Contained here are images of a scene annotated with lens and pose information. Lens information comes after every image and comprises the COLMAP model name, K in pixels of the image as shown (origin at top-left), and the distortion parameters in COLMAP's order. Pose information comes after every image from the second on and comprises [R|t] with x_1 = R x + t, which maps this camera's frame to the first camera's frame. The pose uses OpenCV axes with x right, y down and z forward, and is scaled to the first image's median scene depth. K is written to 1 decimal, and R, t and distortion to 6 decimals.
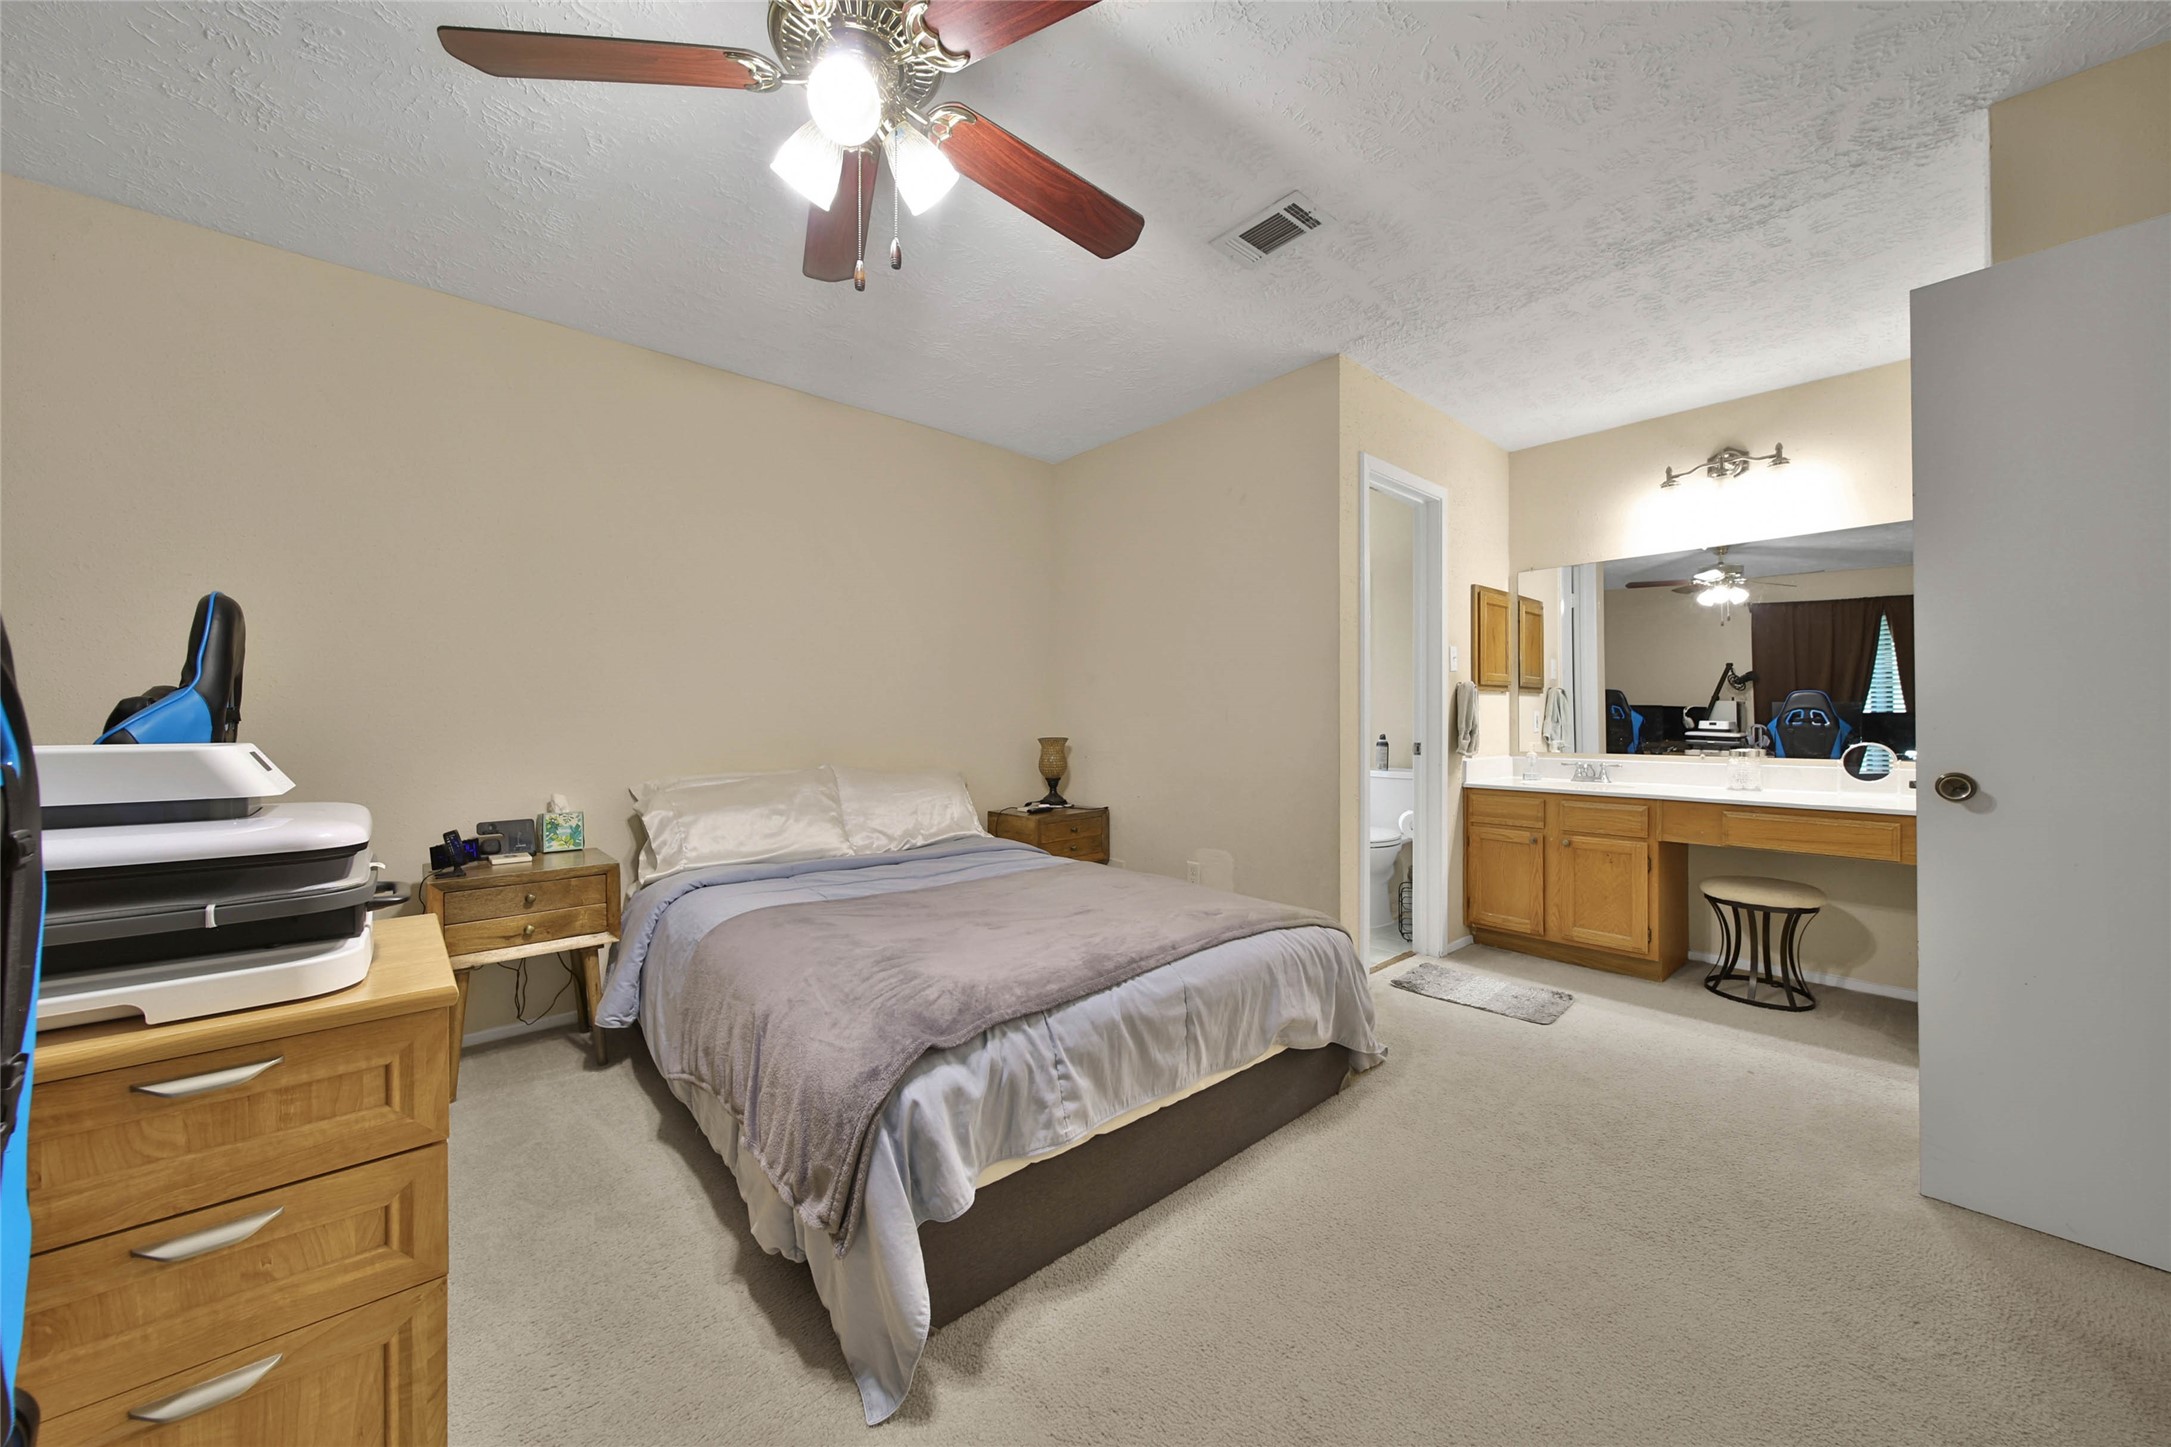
lens RADIAL K [[789.1, 0, 1093.7], [0, 789.1, 704.6], [0, 0, 1]] dist [-0.001171, -0.000243]
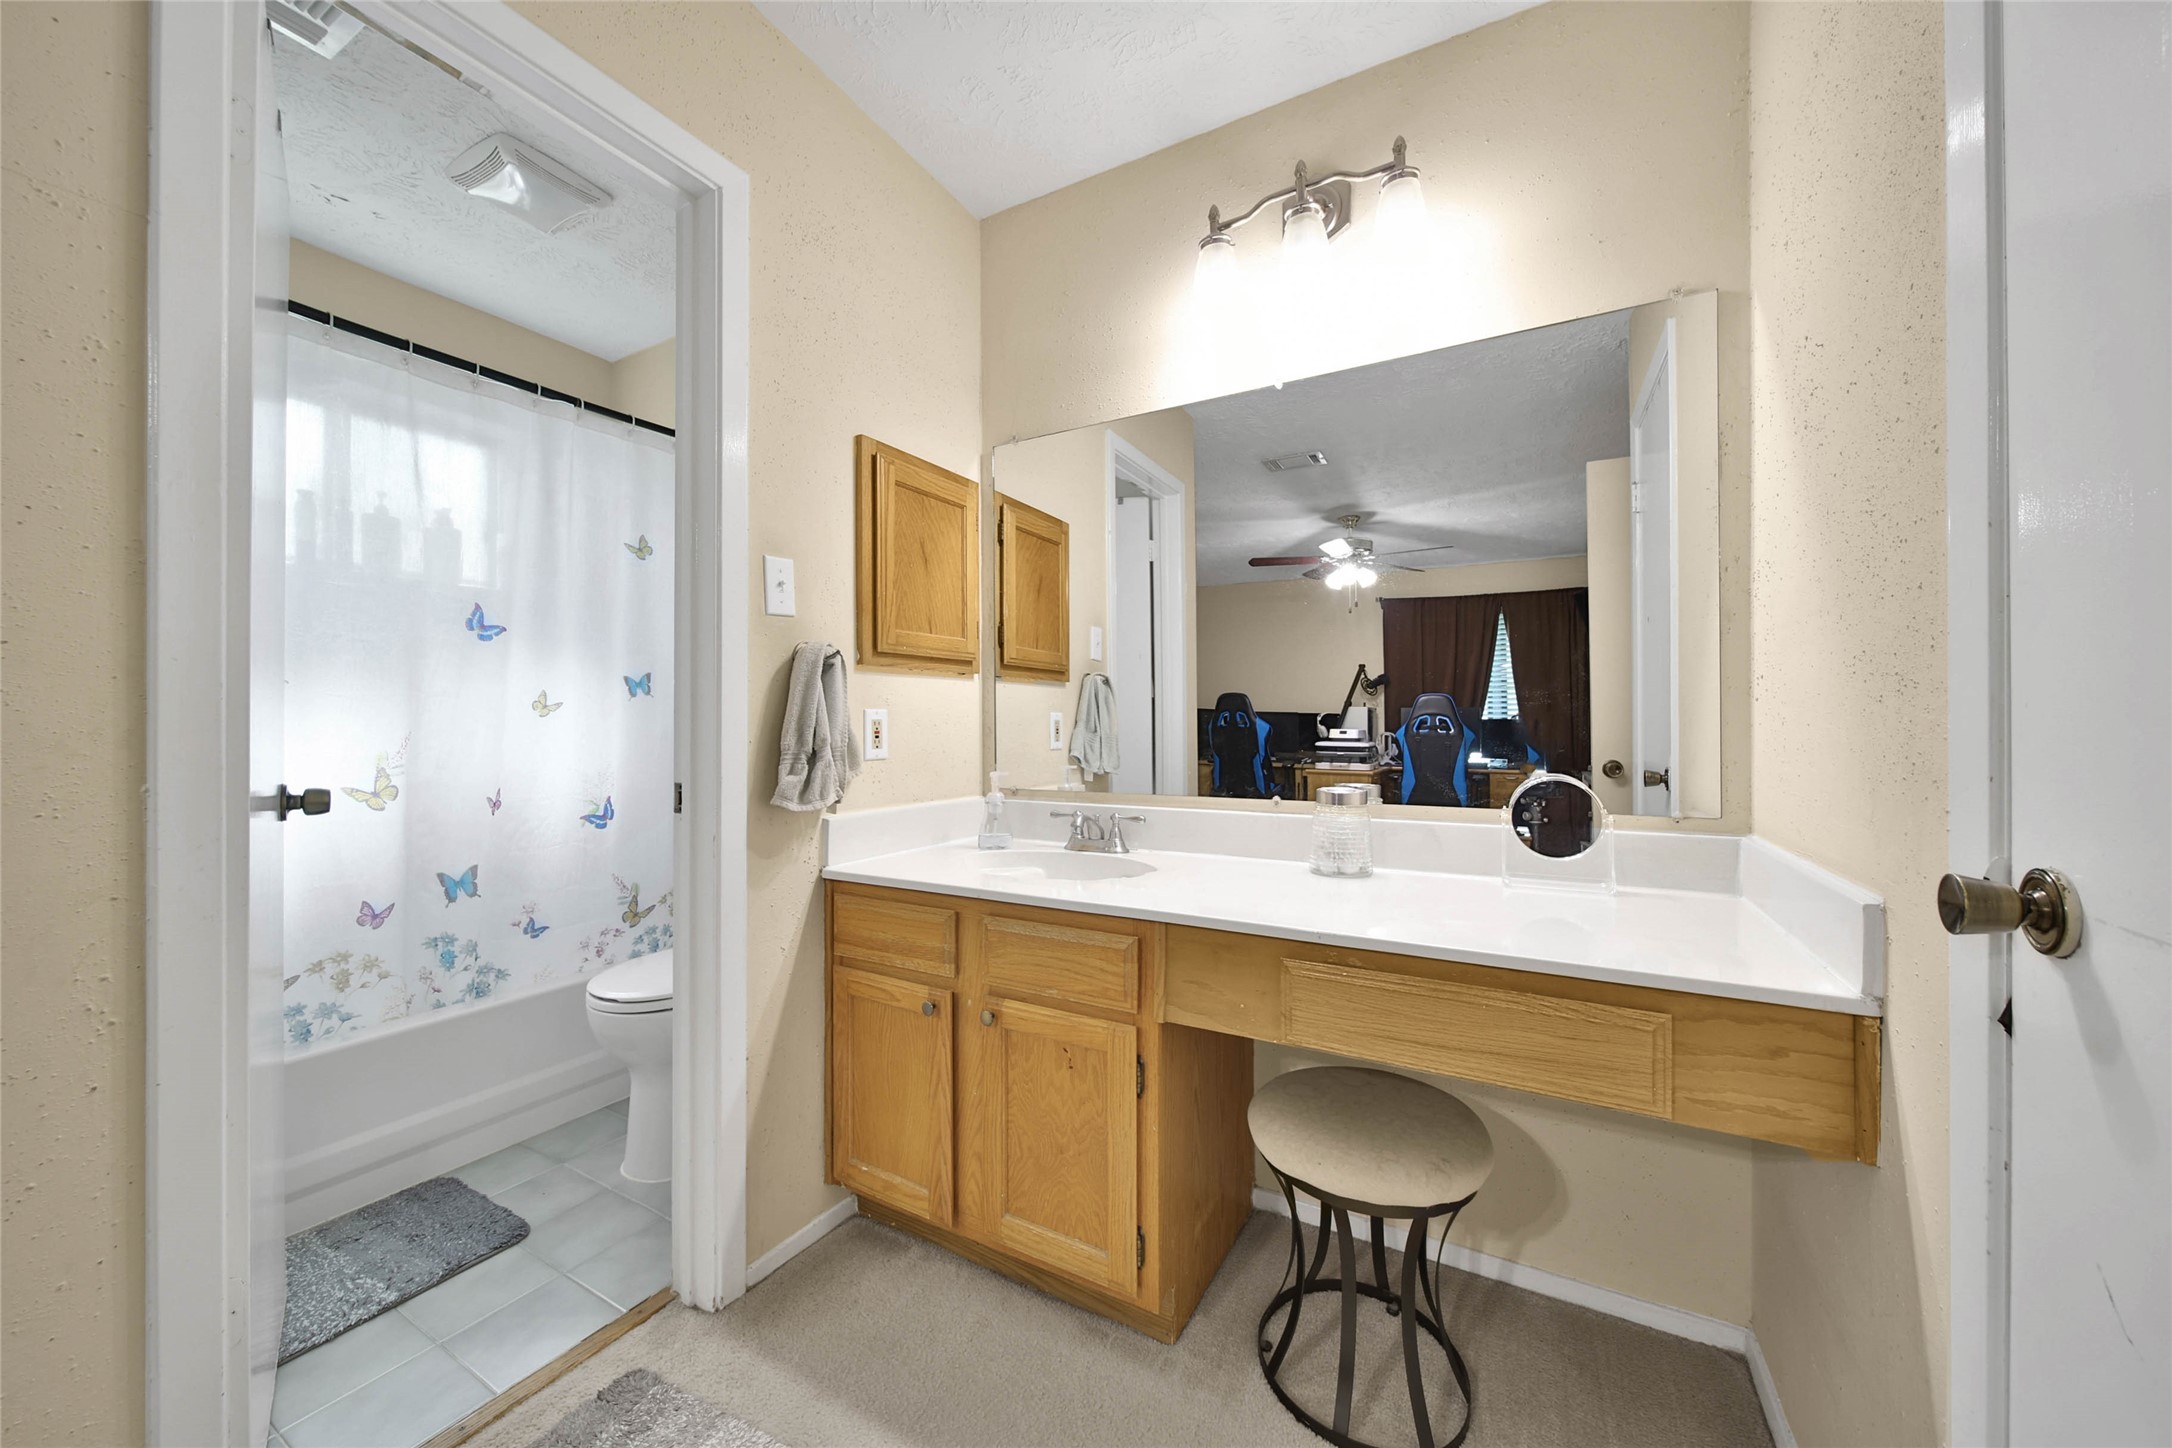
lens RADIAL K [[793.3, 0, 1081.1], [0, 793.3, 713.0], [0, 0, 1]] dist [-0.001199, -0.000015]
pose [[0.948247, 0.002176, 0.317526, 0.270289], [-0.001453, 0.999996, -0.002515, 0.006596], [-0.317530, 0.001923, 0.948246, 0.306724]]
